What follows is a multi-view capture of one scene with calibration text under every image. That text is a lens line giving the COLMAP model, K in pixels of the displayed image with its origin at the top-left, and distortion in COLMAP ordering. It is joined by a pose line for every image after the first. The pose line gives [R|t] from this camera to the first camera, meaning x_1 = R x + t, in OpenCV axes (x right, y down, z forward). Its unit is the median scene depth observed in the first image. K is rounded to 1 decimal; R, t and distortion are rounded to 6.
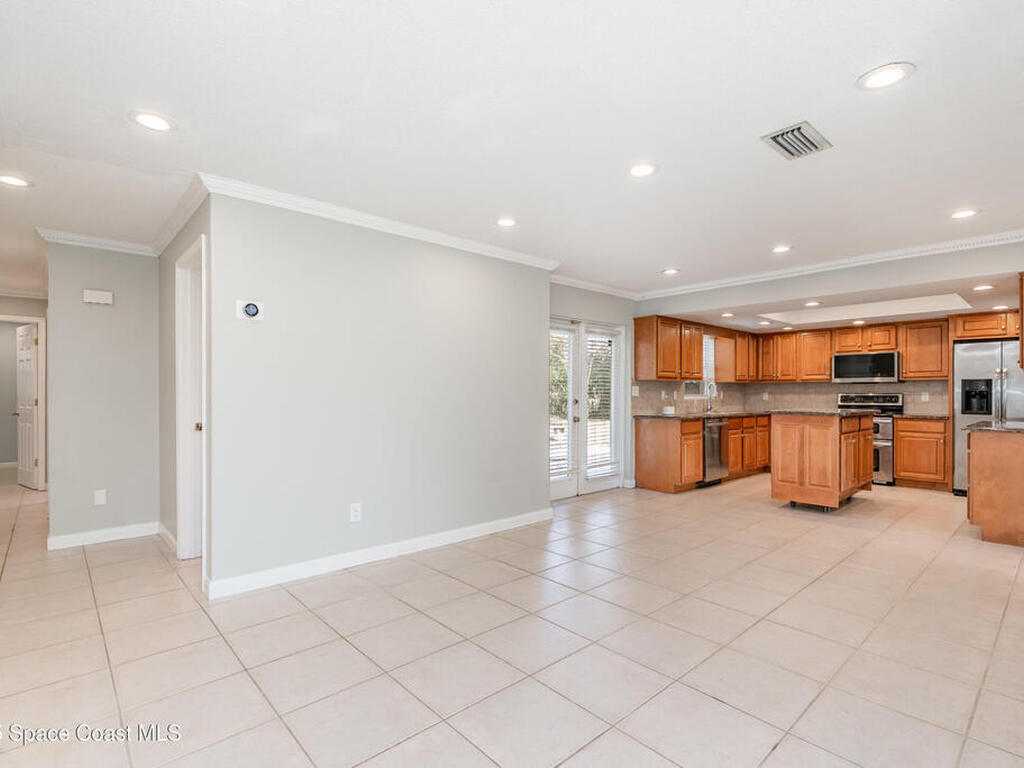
lens RADIAL K [[511.3, 0, 510.4], [0, 511.3, 389.6], [0, 0, 1]] dist [0.003551, -0.000202]
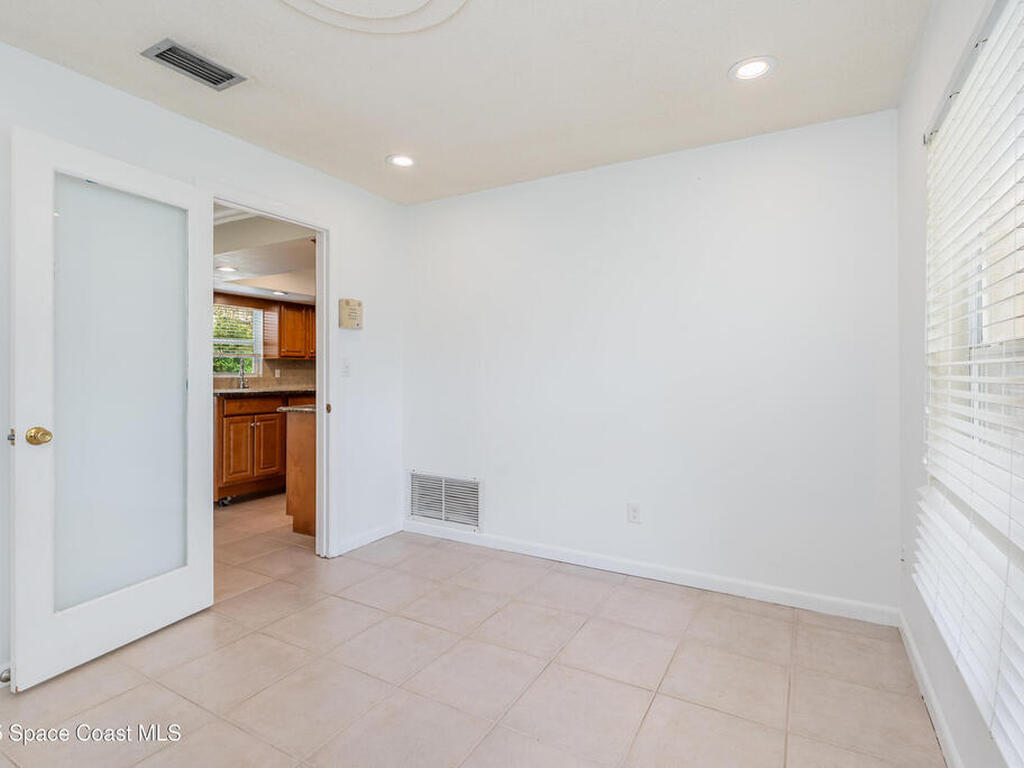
lens RADIAL K [[511.3, 0, 515.6], [0, 511.3, 389.4], [0, 0, 1]] dist [0.003551, -0.000202]
pose [[0.948745, 0.002651, 0.316030, 0.648479], [-0.014366, 0.999293, 0.034746, 0.002602], [-0.315715, -0.037505, 0.948113, 0.013723]]
